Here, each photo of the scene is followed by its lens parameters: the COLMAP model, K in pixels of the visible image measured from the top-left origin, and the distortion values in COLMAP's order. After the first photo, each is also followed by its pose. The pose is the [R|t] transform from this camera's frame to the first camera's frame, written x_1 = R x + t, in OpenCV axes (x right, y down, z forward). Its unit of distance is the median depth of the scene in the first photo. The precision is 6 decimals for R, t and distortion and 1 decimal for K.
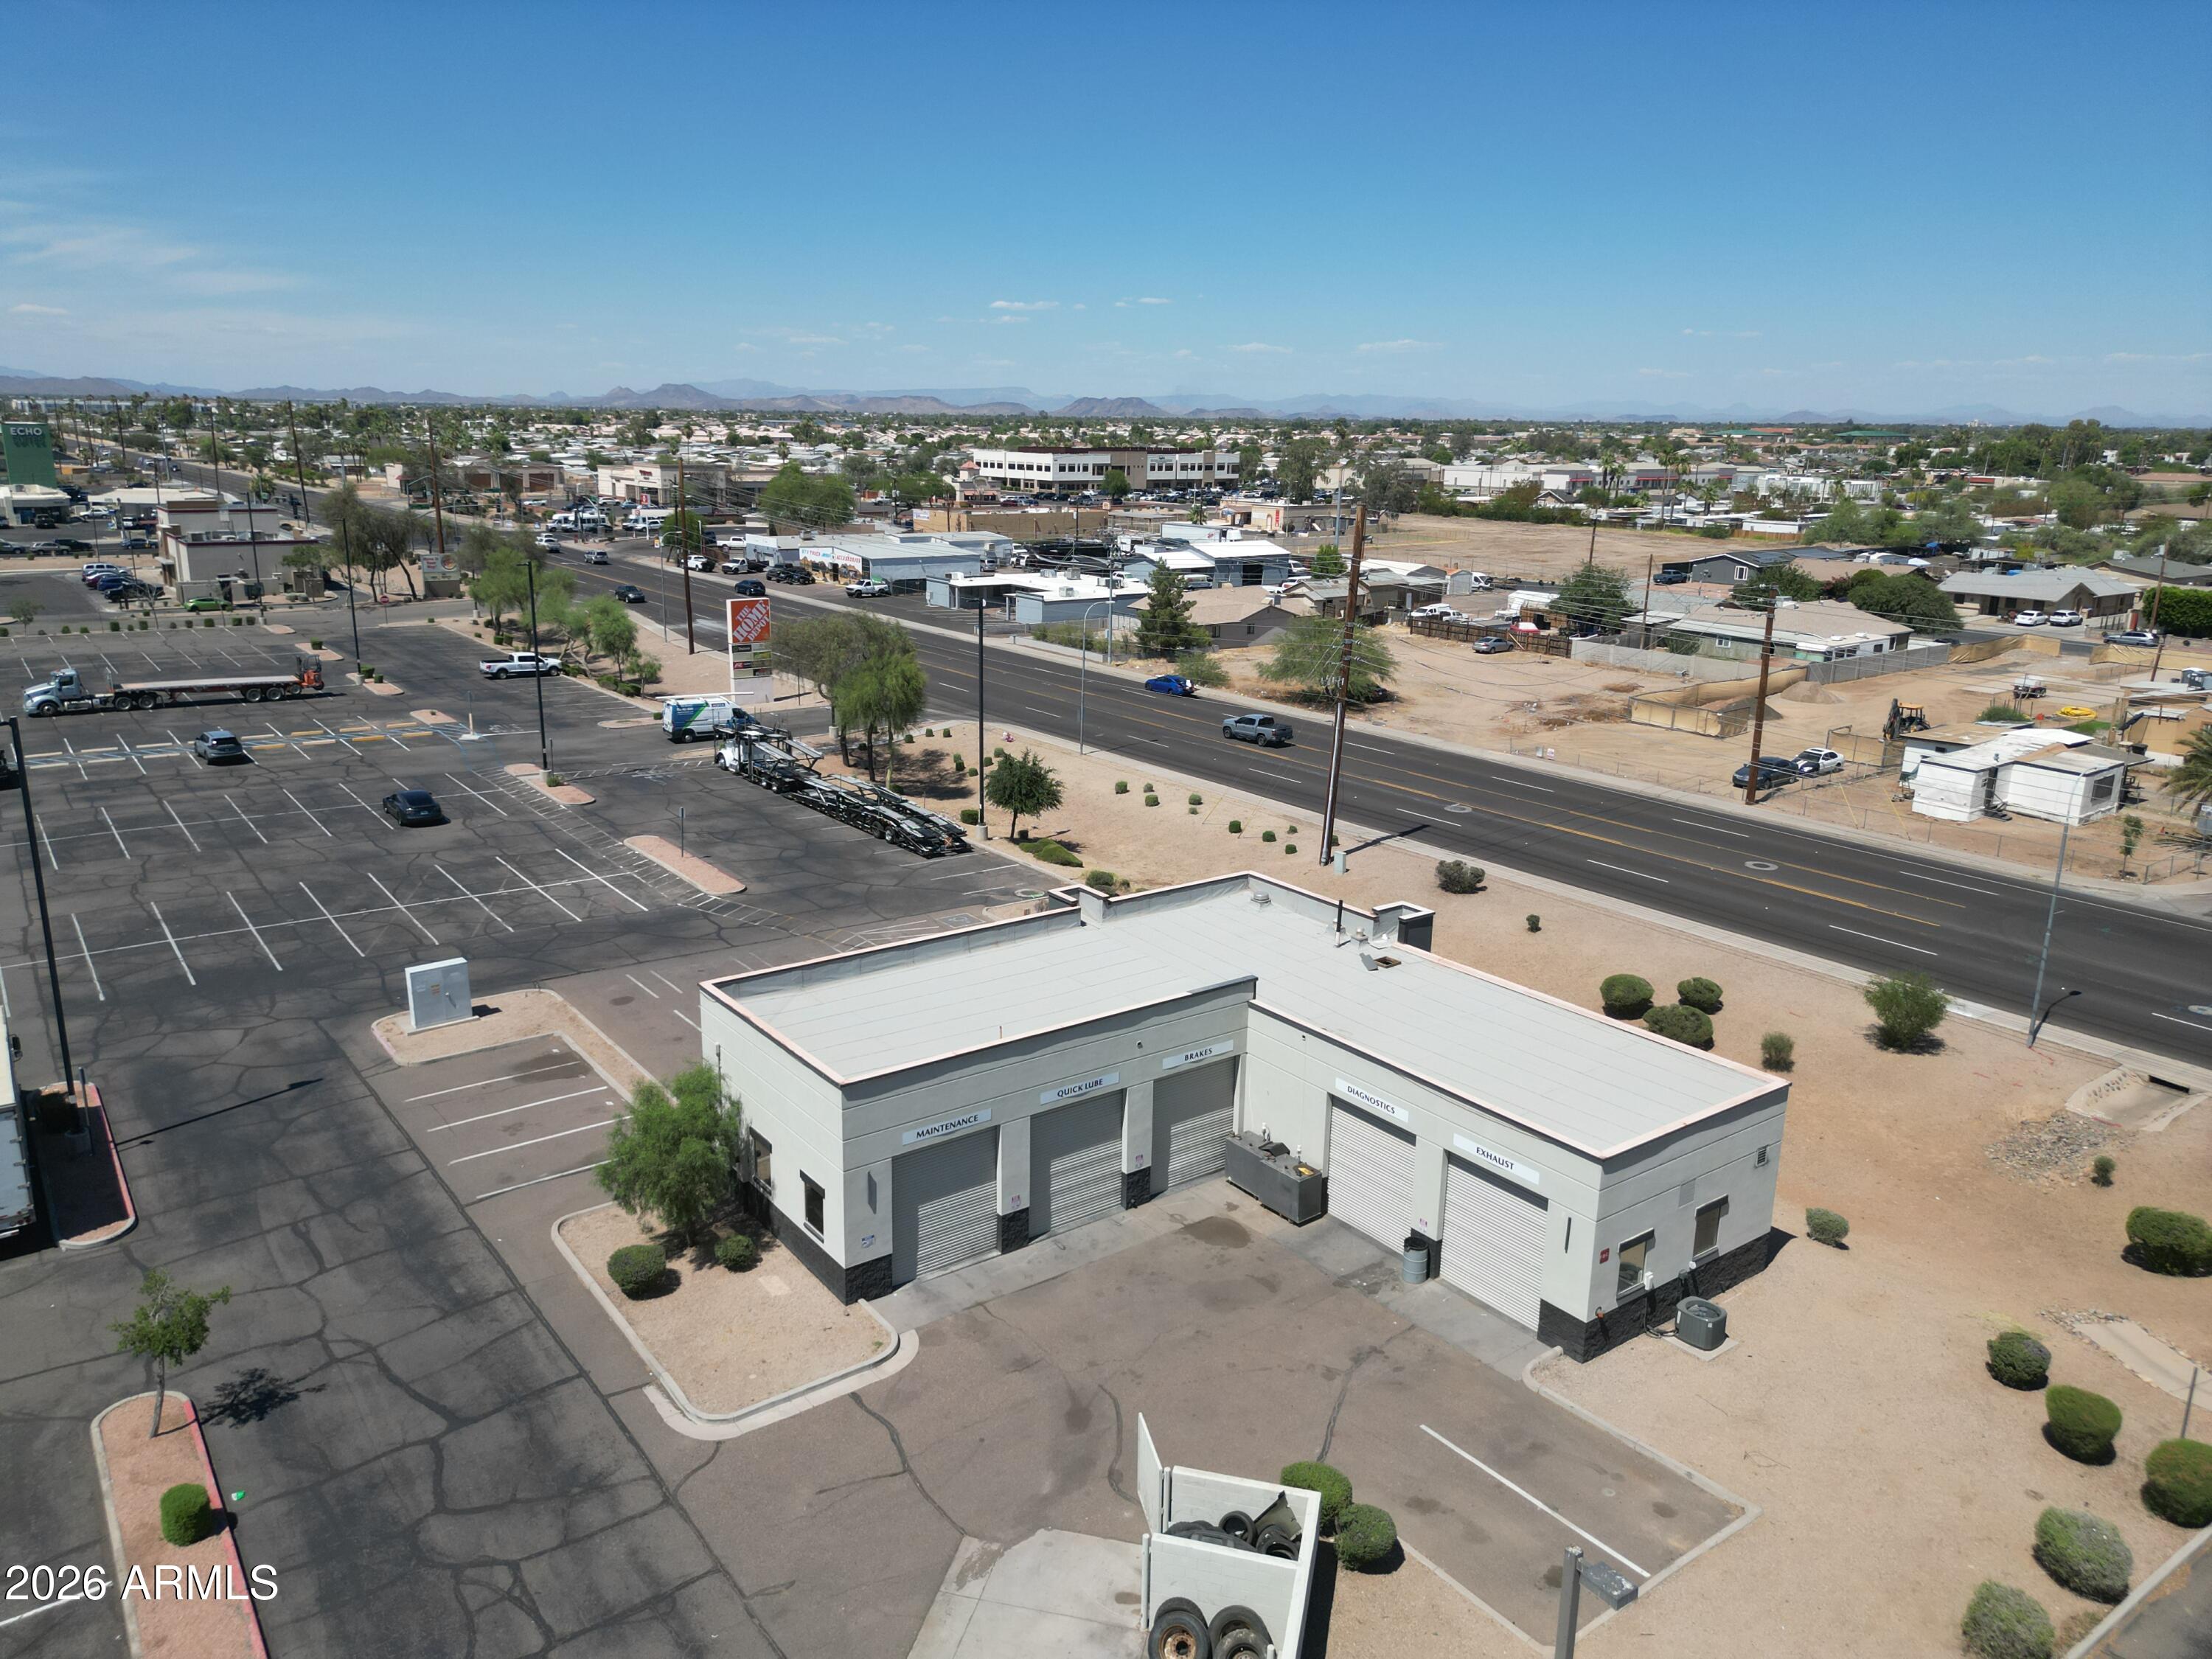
lens RADIAL K [[1563.8, 0, 1099.5], [0, 1563.8, 831.8], [0, 0, 1]] dist [0.066191, -0.061778]
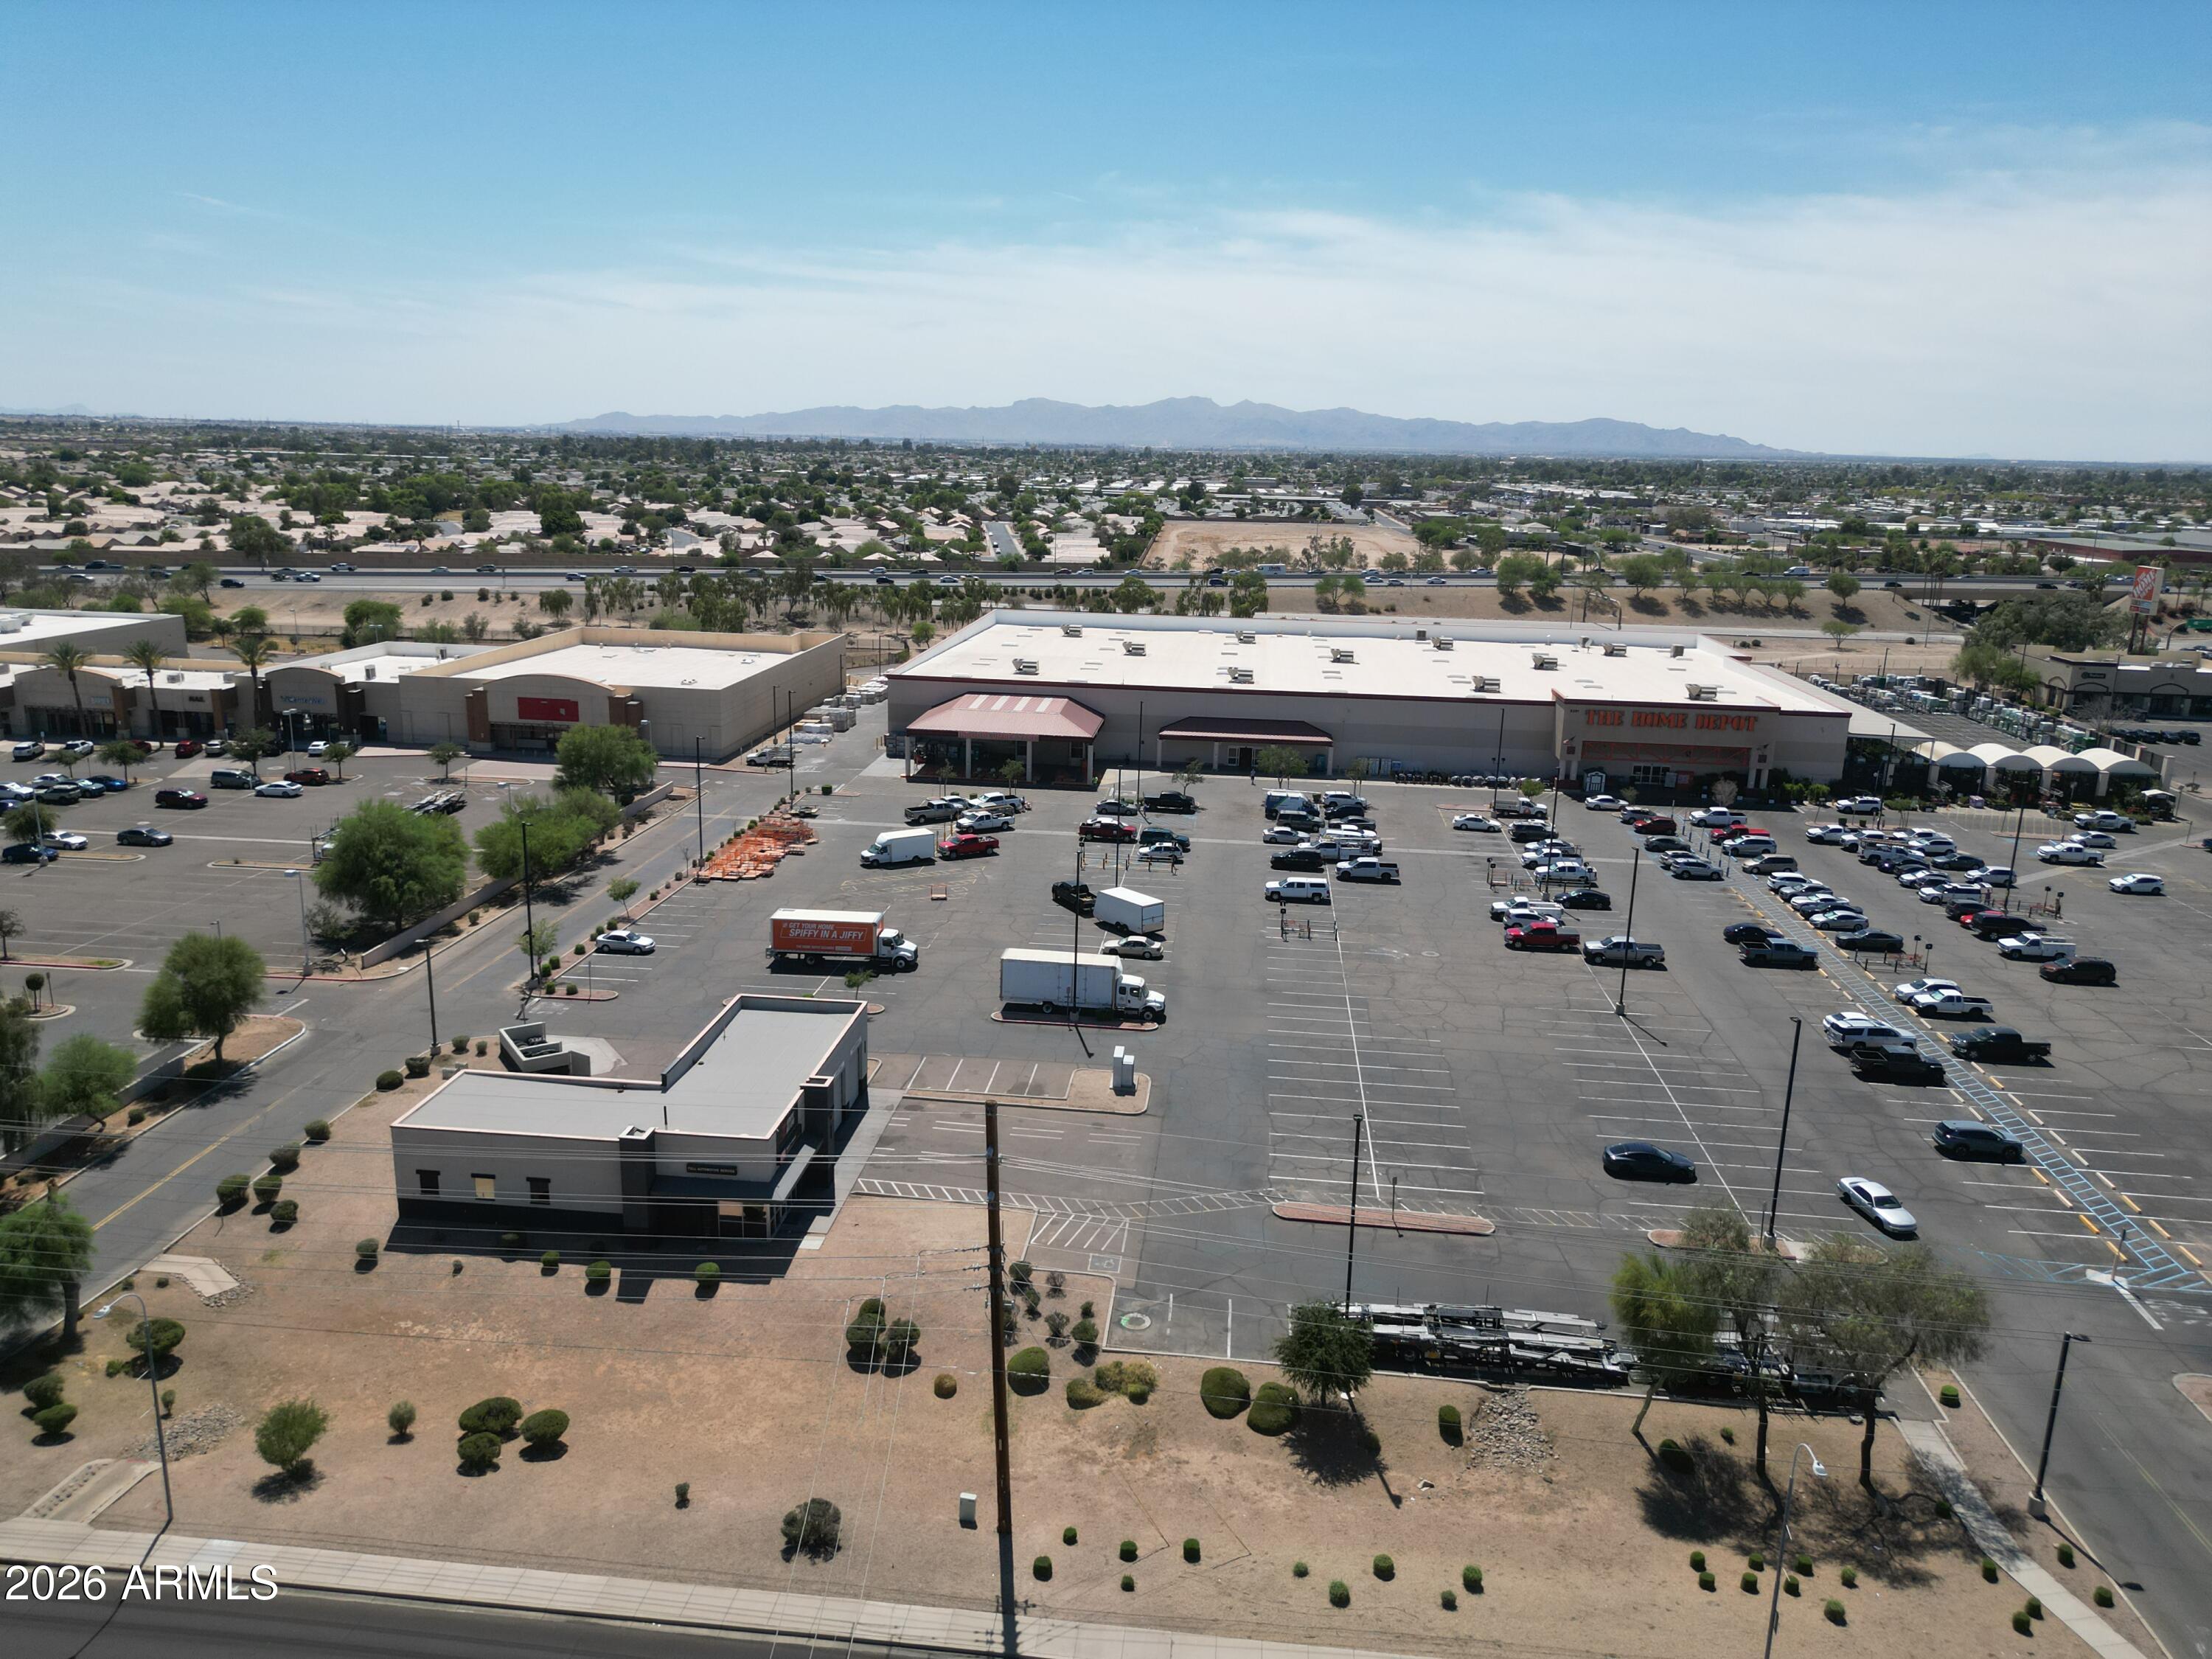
lens RADIAL K [[1557.4, 0, 1092.7], [0, 1557.4, 847.3], [0, 0, 1]] dist [0.066340, -0.067424]
pose [[-0.676223, 0.154357, -0.720345, 0.636252], [-0.220709, 0.890442, 0.397996, -0.611760], [0.702858, 0.428121, -0.568069, 1.363262]]
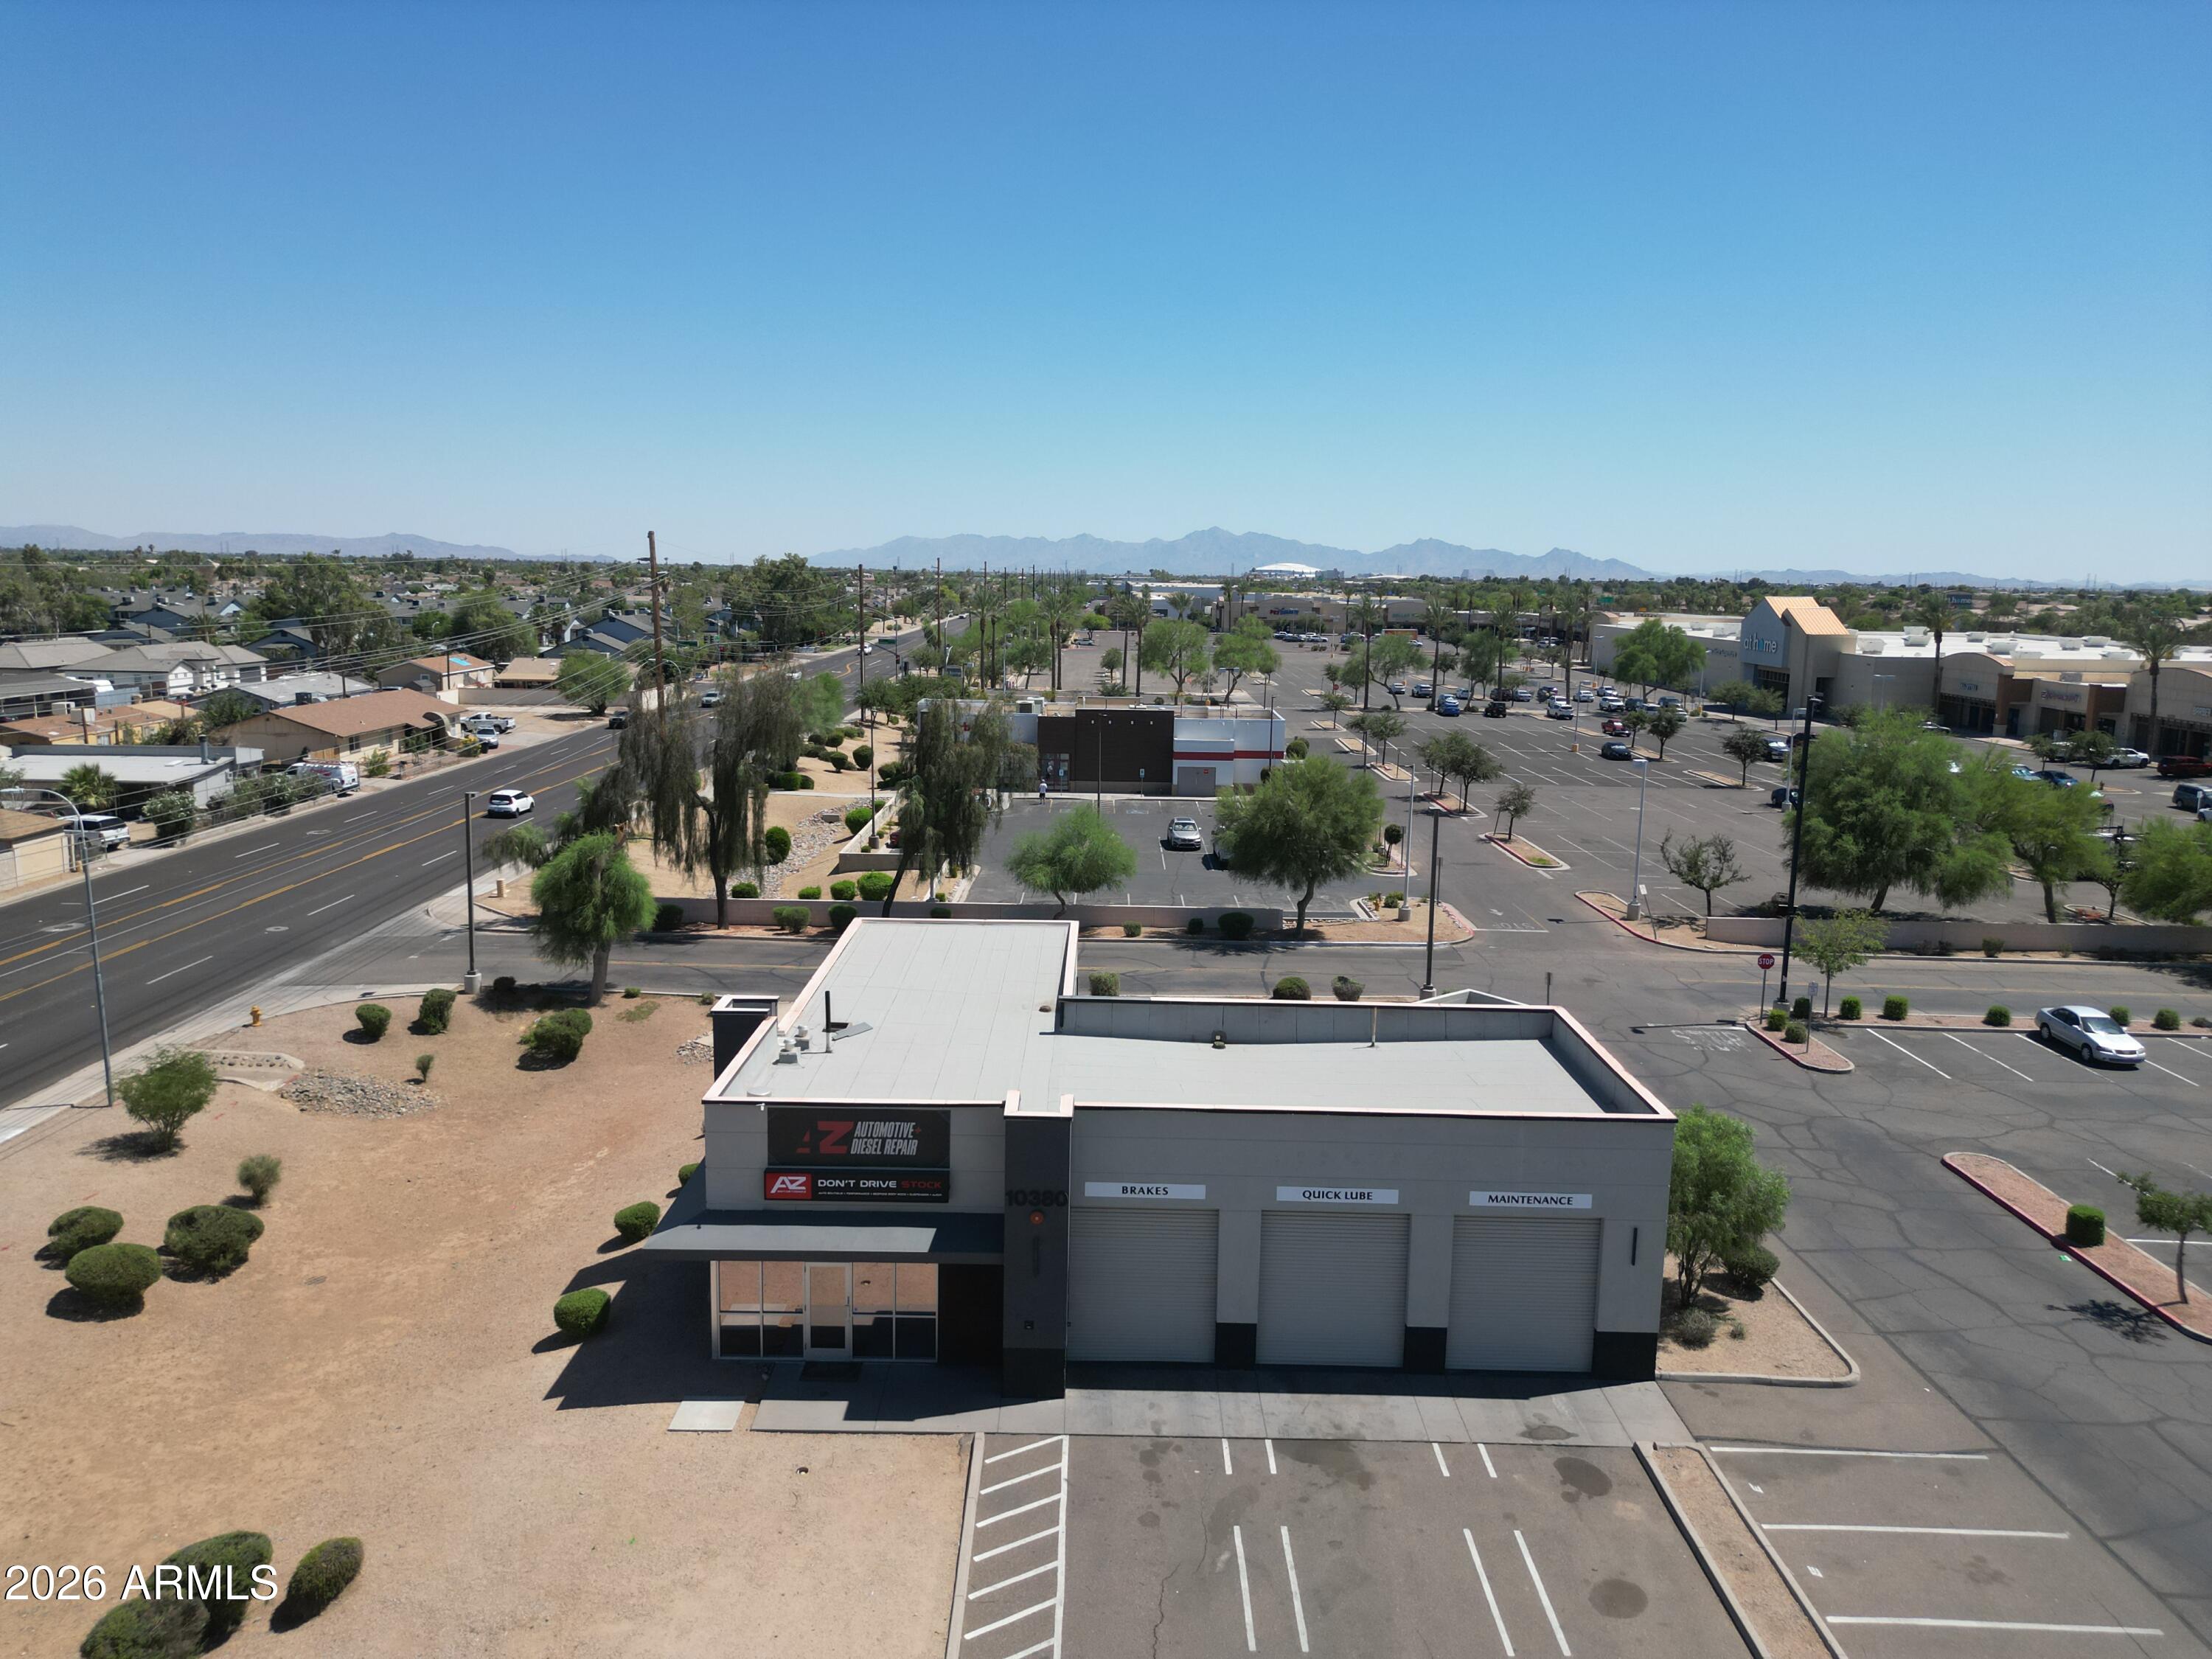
lens RADIAL K [[1561.4, 0, 1099.4], [0, 1561.4, 833.2], [0, 0, 1]] dist [0.068654, -0.063033]
pose [[-0.800162, -0.126819, 0.586223, -0.256801], [0.124658, 0.920884, 0.369369, -0.191925], [-0.586686, 0.368633, -0.721047, 0.924636]]
